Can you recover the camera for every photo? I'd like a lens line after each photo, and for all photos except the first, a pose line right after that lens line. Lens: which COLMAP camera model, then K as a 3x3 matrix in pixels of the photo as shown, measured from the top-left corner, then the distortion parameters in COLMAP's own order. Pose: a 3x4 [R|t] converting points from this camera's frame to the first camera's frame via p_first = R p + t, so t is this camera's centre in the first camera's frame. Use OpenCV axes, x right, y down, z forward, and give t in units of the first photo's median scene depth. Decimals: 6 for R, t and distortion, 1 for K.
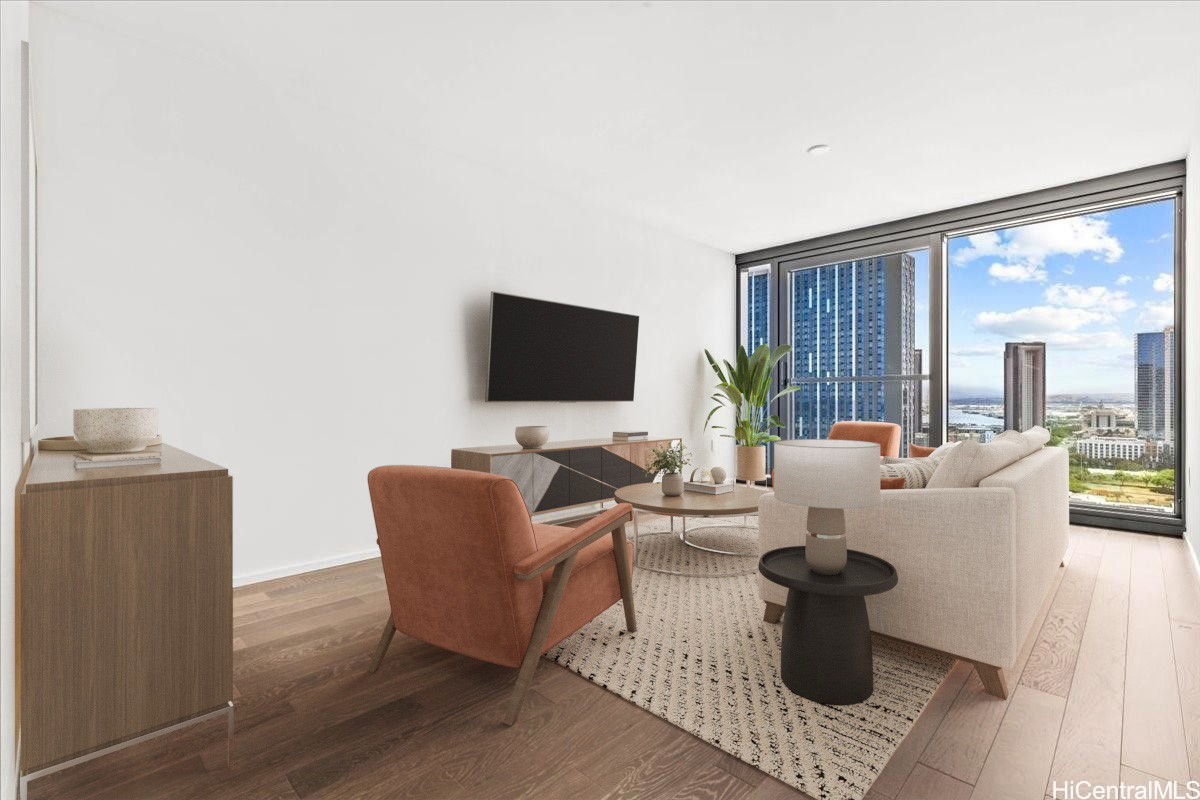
lens RADIAL K [[543.7, 0, 607.1], [0, 543.7, 396.5], [0, 0, 1]] dist [0.003259, -0.001945]
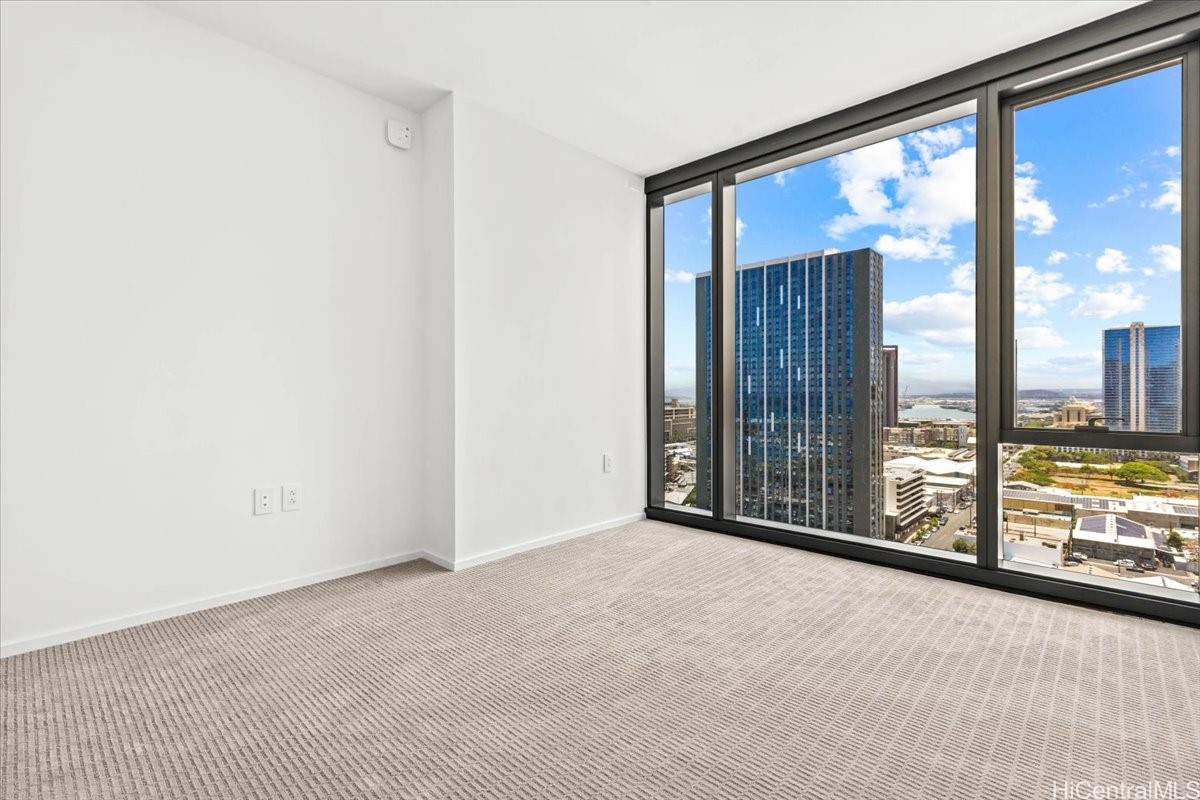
lens RADIAL K [[543.7, 0, 590.3], [0, 543.7, 386.7], [0, 0, 1]] dist [0.003259, -0.001945]
pose [[0.999816, -0.003957, 0.018748, 0.300105], [0.004175, 0.999924, -0.011576, -0.032673], [-0.018700, 0.011652, 0.999757, 0.273932]]
